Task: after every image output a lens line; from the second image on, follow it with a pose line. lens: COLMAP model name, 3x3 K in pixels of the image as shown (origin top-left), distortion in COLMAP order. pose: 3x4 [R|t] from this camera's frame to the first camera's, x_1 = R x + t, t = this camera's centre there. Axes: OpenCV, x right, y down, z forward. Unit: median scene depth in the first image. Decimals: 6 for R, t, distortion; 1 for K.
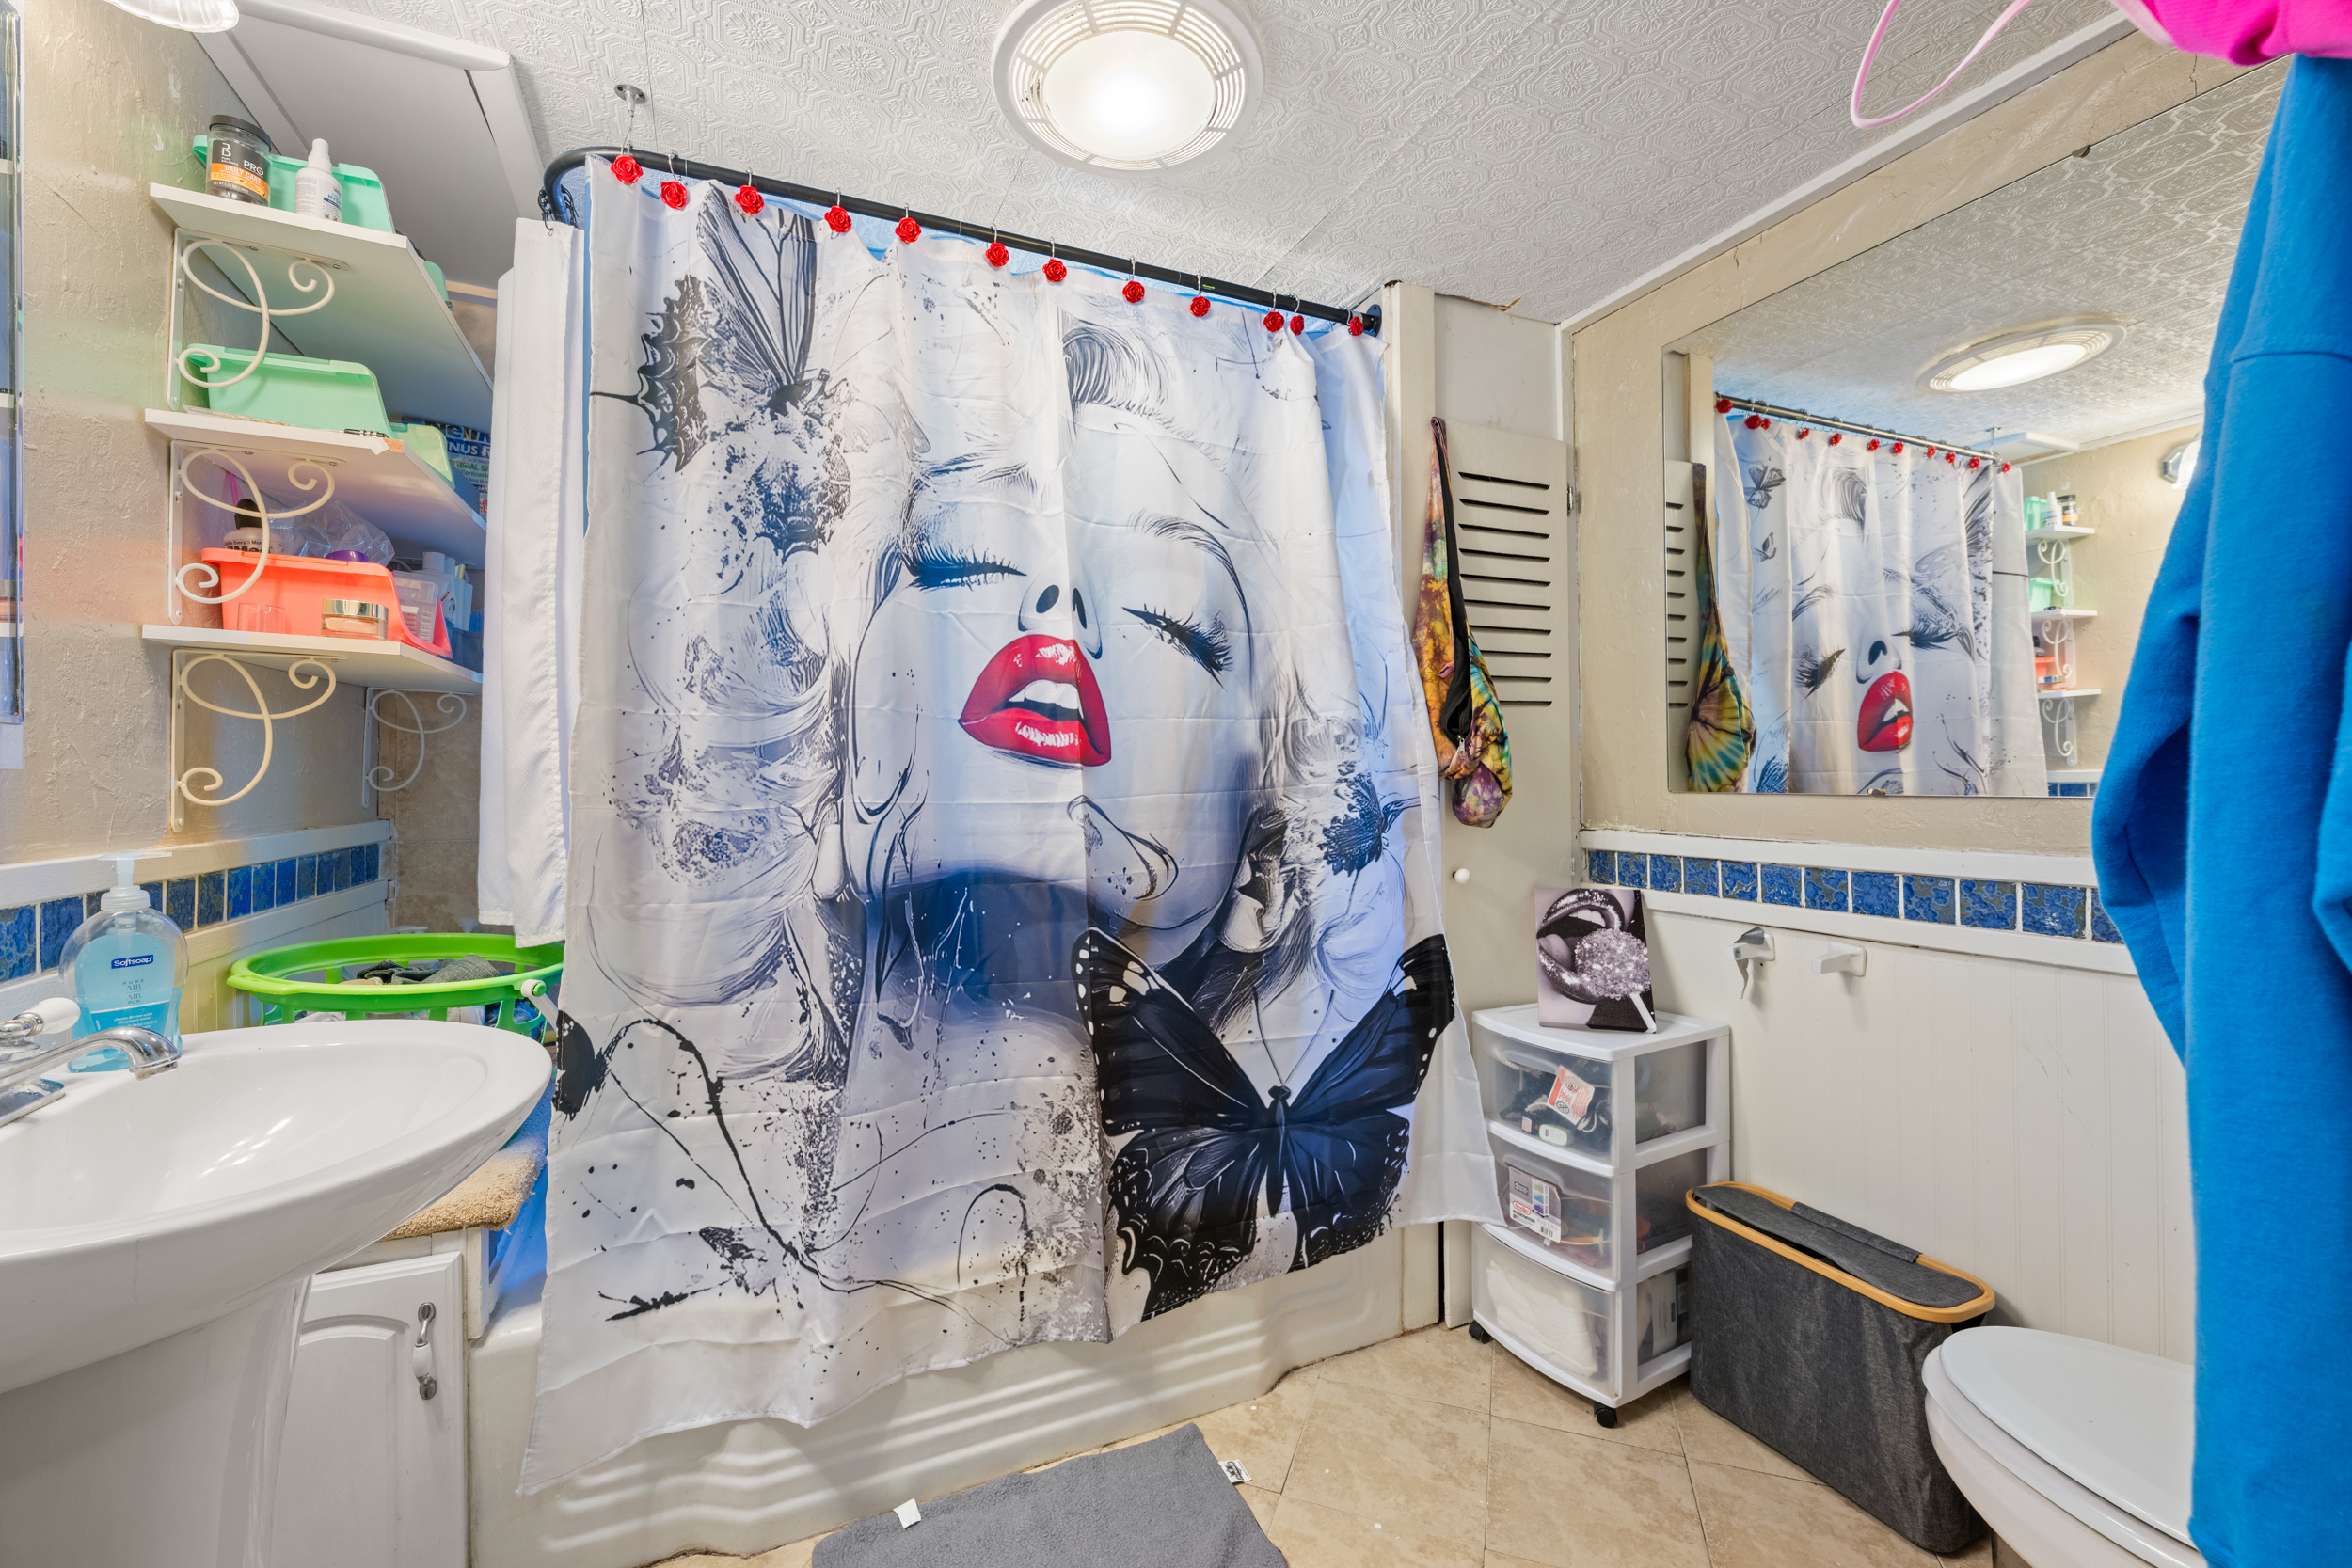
lens RADIAL K [[953.5, 0, 1174.5], [0, 953.5, 779.8], [0, 0, 1]] dist [-0.004345, -0.000565]
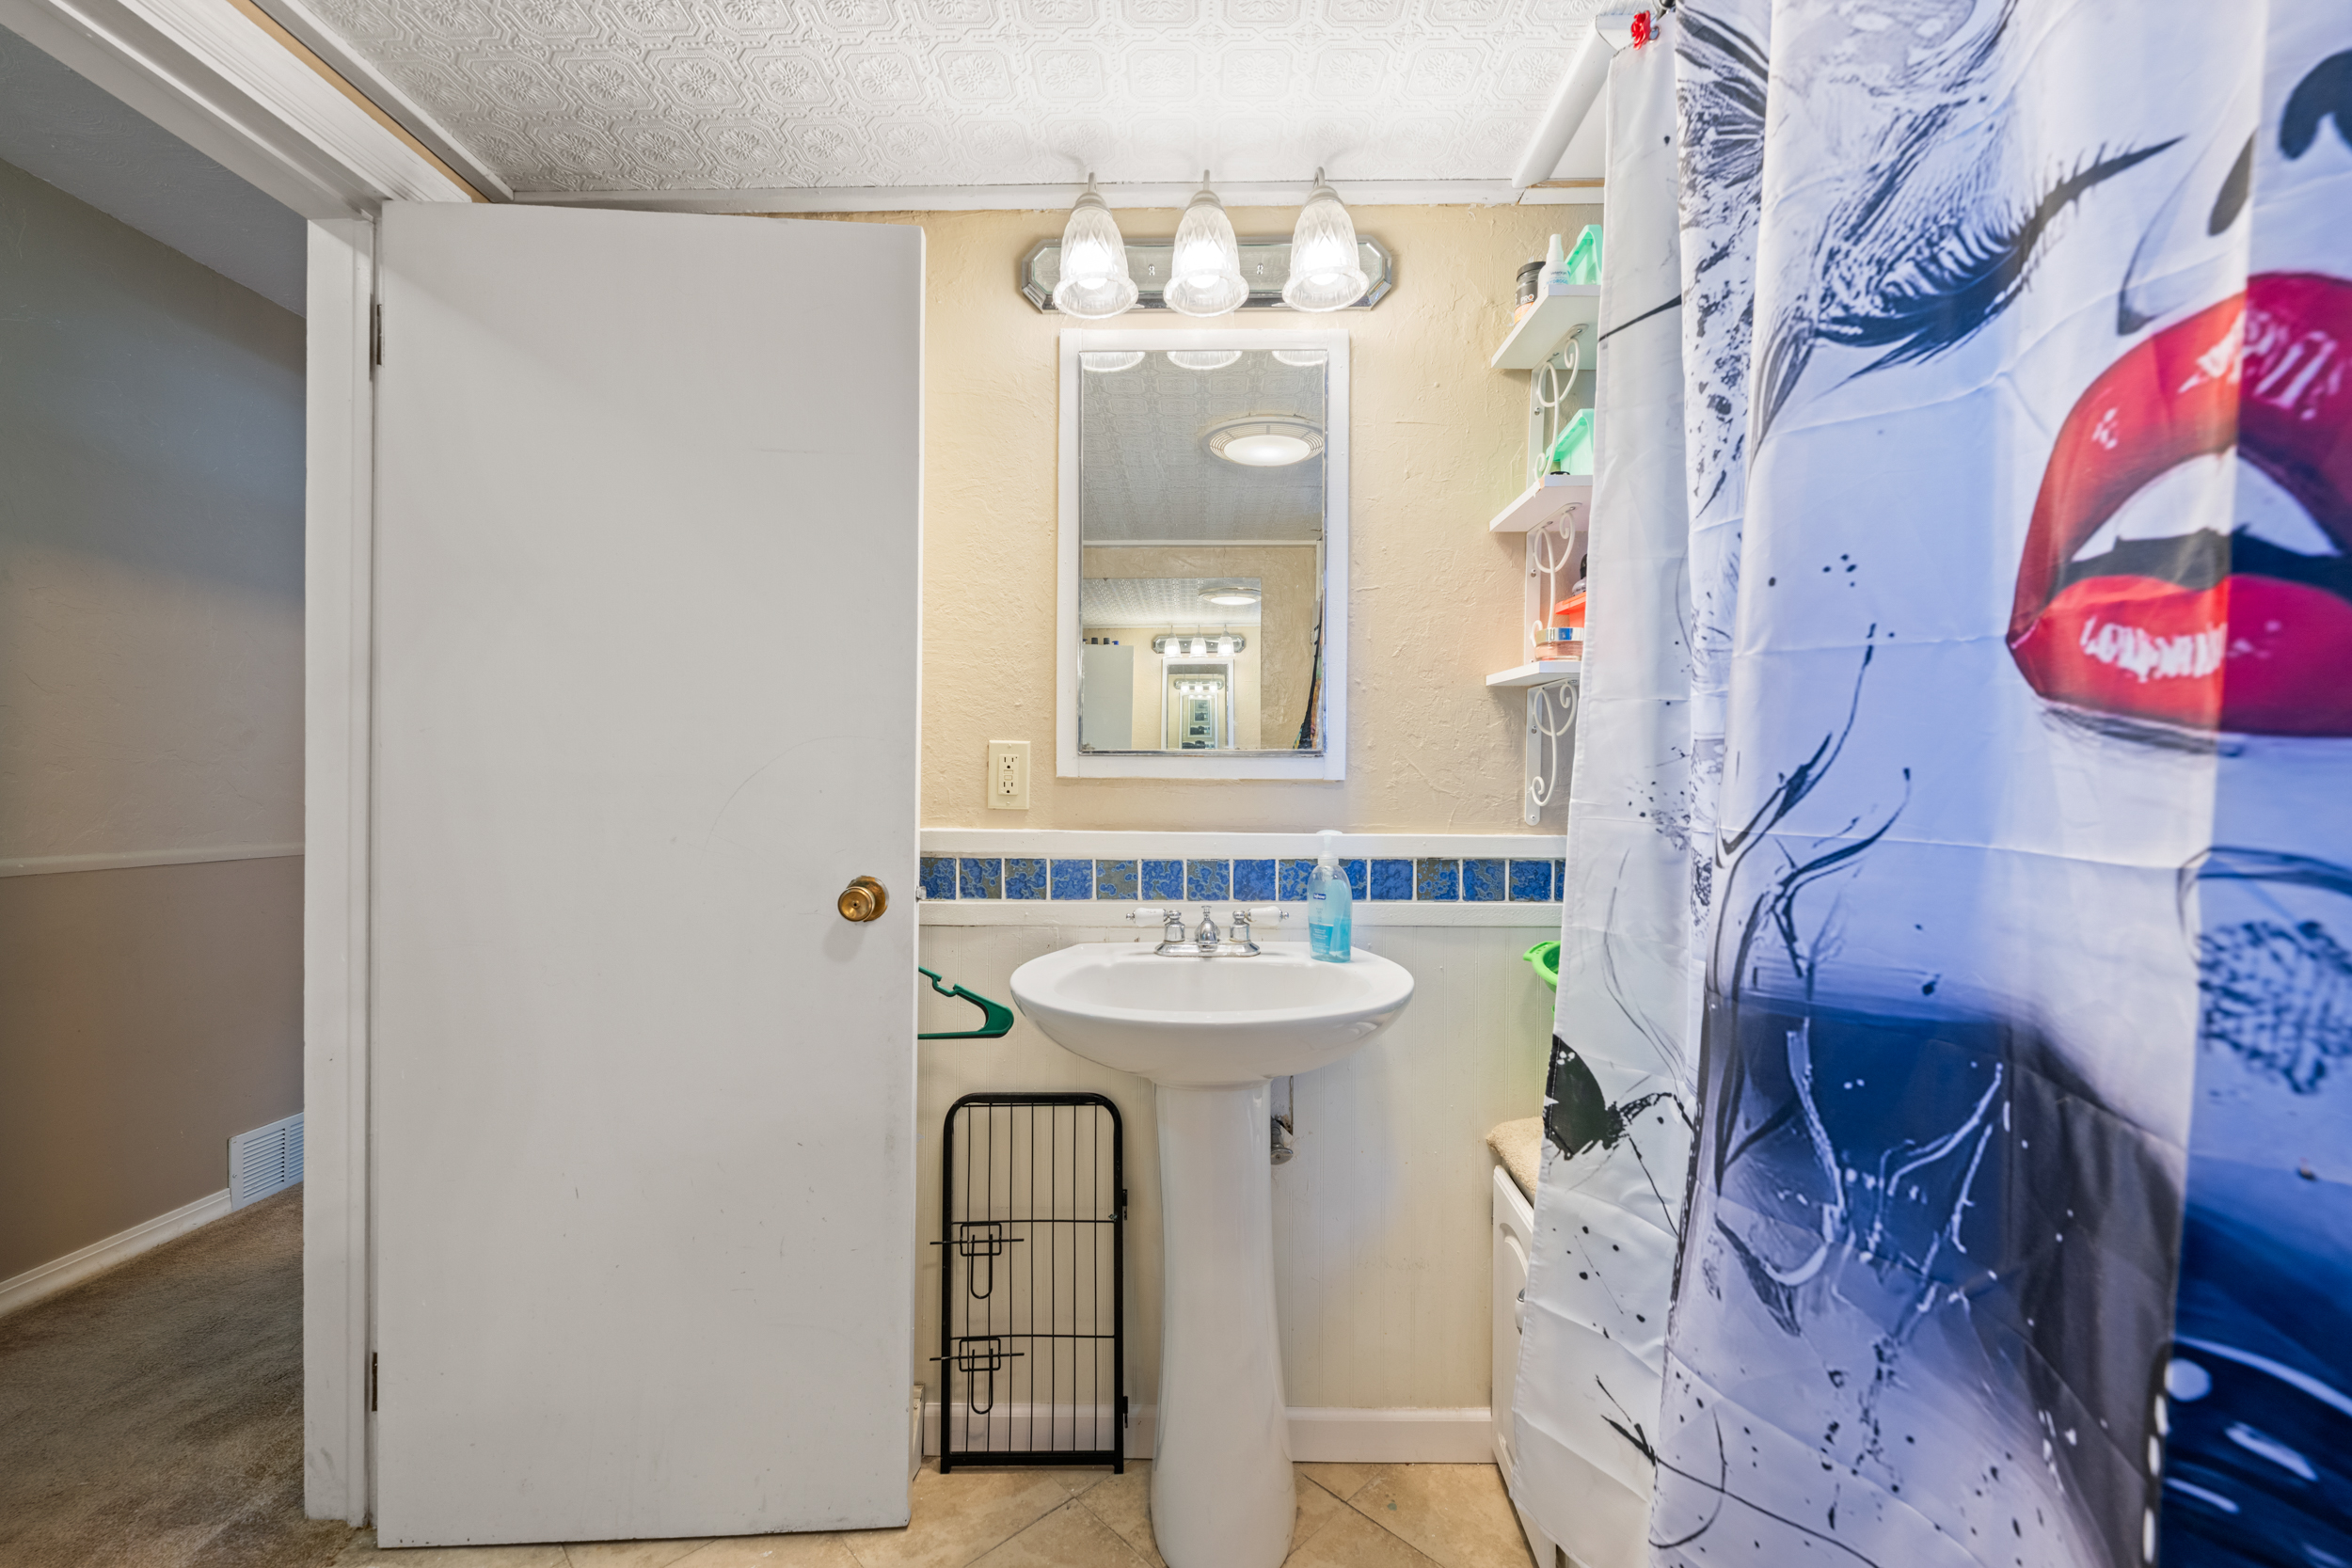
lens RADIAL K [[953.5, 0, 1184.3], [0, 953.5, 799.9], [0, 0, 1]] dist [-0.004345, -0.000565]
pose [[-0.431119, 0.013860, -0.902188, 0.298454], [-0.002502, 0.999860, 0.016556, -0.001287], [0.902291, 0.009395, -0.431024, 0.925893]]
